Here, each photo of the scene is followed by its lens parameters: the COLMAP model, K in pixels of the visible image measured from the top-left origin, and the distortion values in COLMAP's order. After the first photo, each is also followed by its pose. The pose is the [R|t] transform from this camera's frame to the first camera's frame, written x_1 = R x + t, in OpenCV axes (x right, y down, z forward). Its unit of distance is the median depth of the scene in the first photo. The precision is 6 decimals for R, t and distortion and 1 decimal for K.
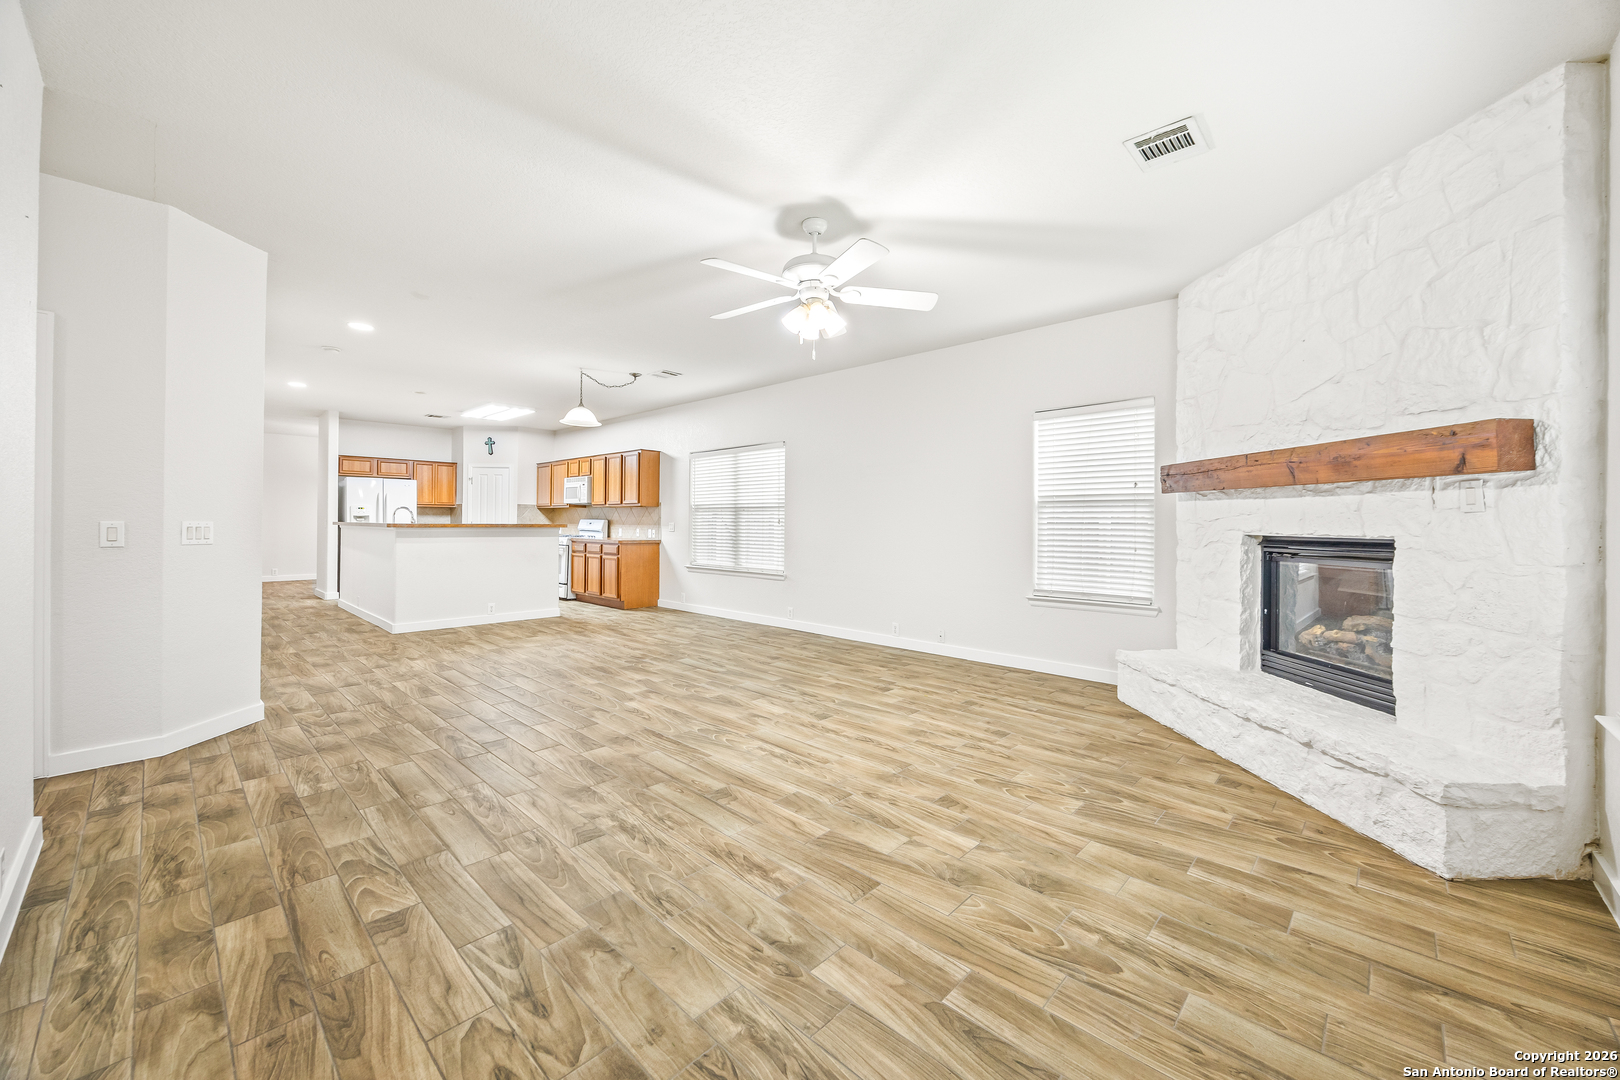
lens RADIAL K [[633.7, 0, 812.9], [0, 633.7, 513.5], [0, 0, 1]] dist [0.000564, -0.000793]
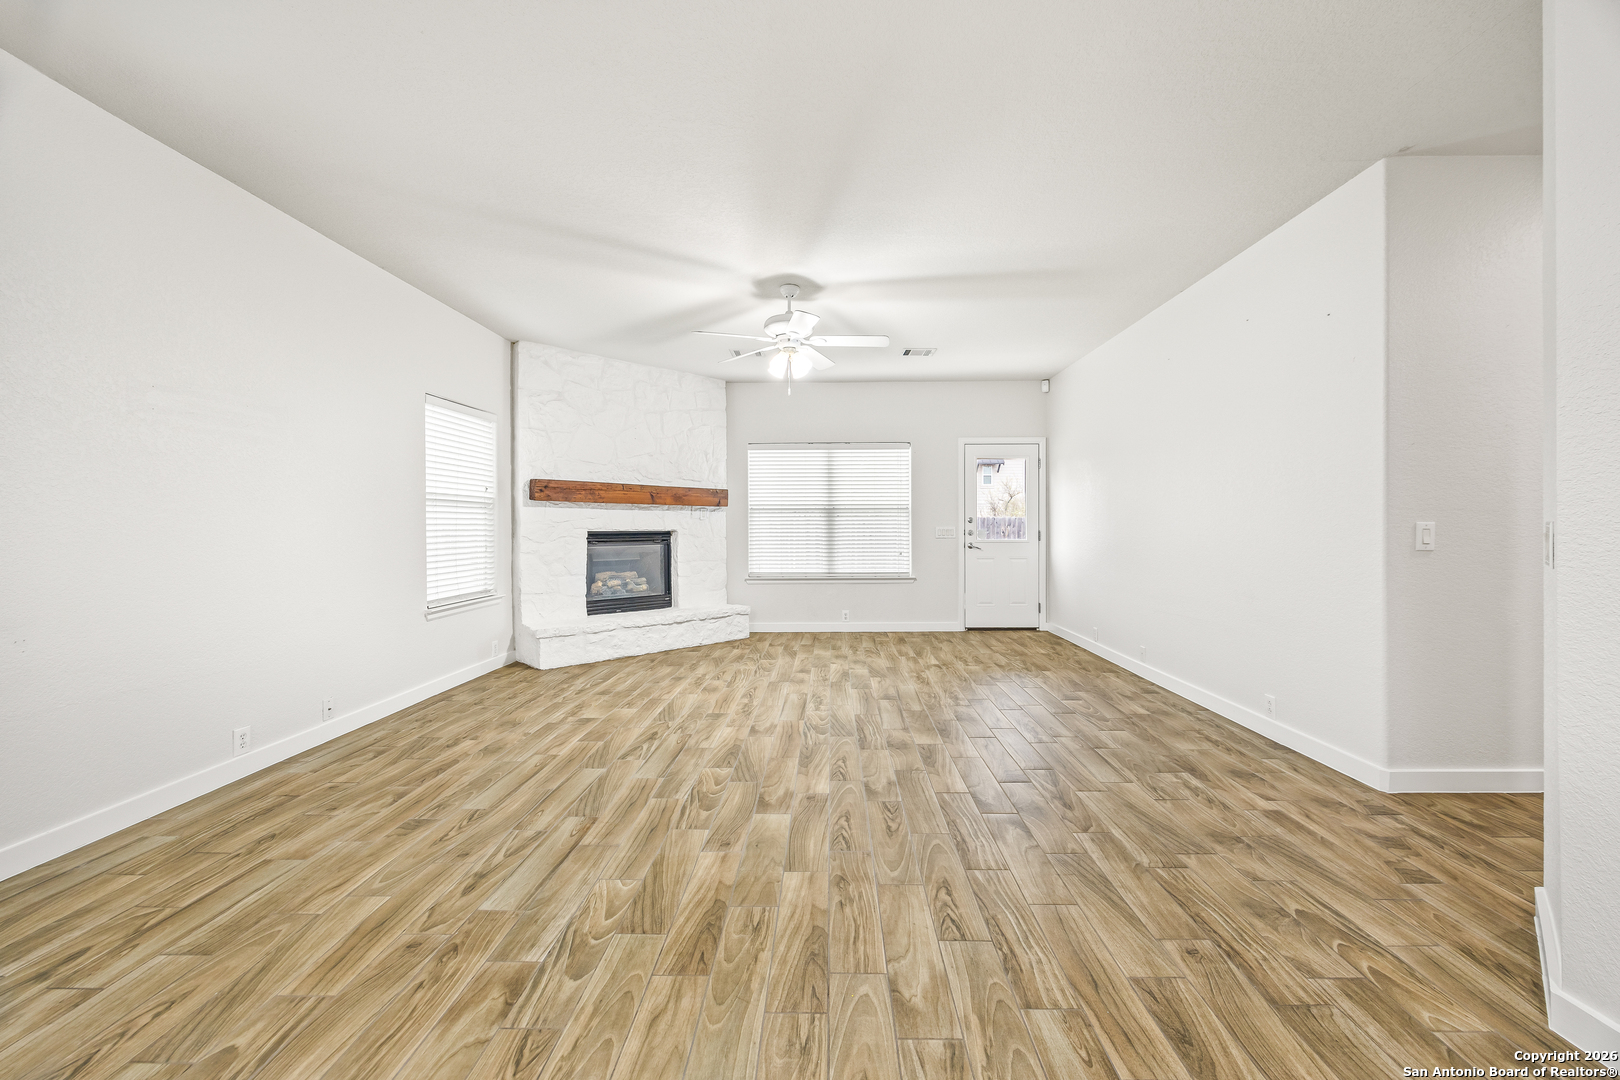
lens RADIAL K [[633.7, 0, 810.5], [0, 633.7, 531.7], [0, 0, 1]] dist [0.000564, -0.000793]
pose [[-0.675796, -0.008960, 0.737034, -1.061931], [-0.008389, 0.999955, 0.004464, 0.027127], [-0.737041, -0.003166, -0.675841, 2.009822]]
